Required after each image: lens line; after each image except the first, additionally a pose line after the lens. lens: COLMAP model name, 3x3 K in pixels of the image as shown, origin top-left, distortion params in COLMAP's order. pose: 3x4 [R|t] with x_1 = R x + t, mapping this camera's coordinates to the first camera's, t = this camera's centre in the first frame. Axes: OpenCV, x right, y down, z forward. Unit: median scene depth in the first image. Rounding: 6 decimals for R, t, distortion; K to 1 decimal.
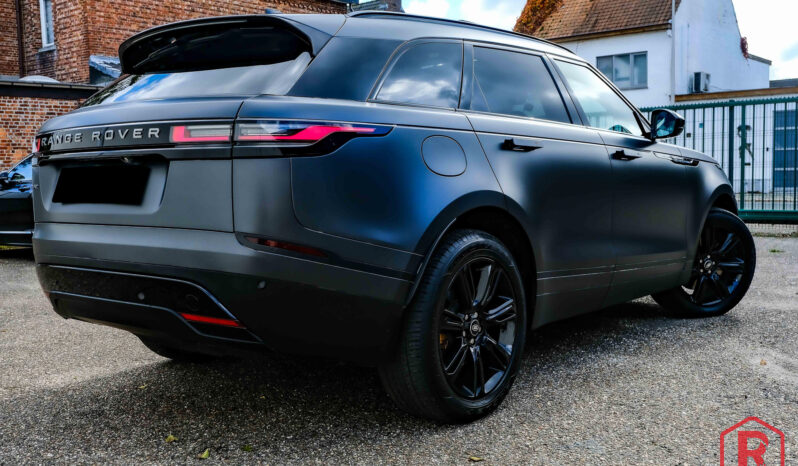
lens RADIAL K [[804.8, 0, 399.0], [0, 804.8, 233.0], [0, 0, 1]] dist [0.007092, -0.008104]
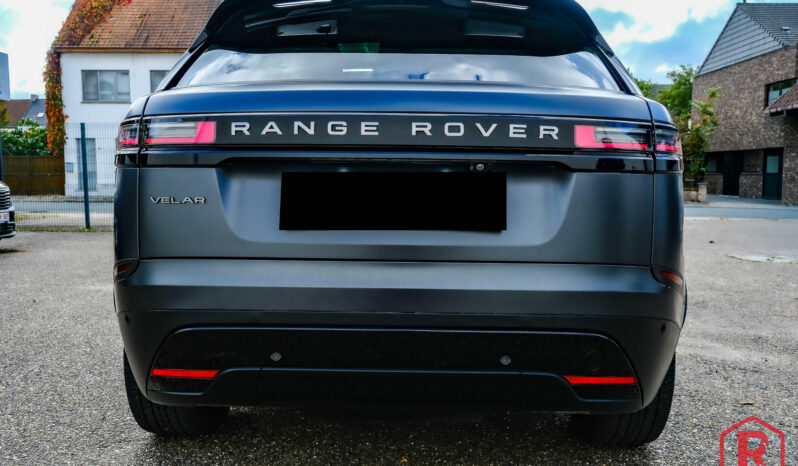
lens RADIAL K [[700.5, 0, 399.0], [0, 700.5, 233.0], [0, 0, 1]] dist [-0.002620, -0.000746]
pose [[0.784323, -0.026622, 0.619781, -0.813774], [0.024123, 0.999632, 0.012410, -0.046037], [-0.619883, 0.005217, 0.784677, 0.601675]]
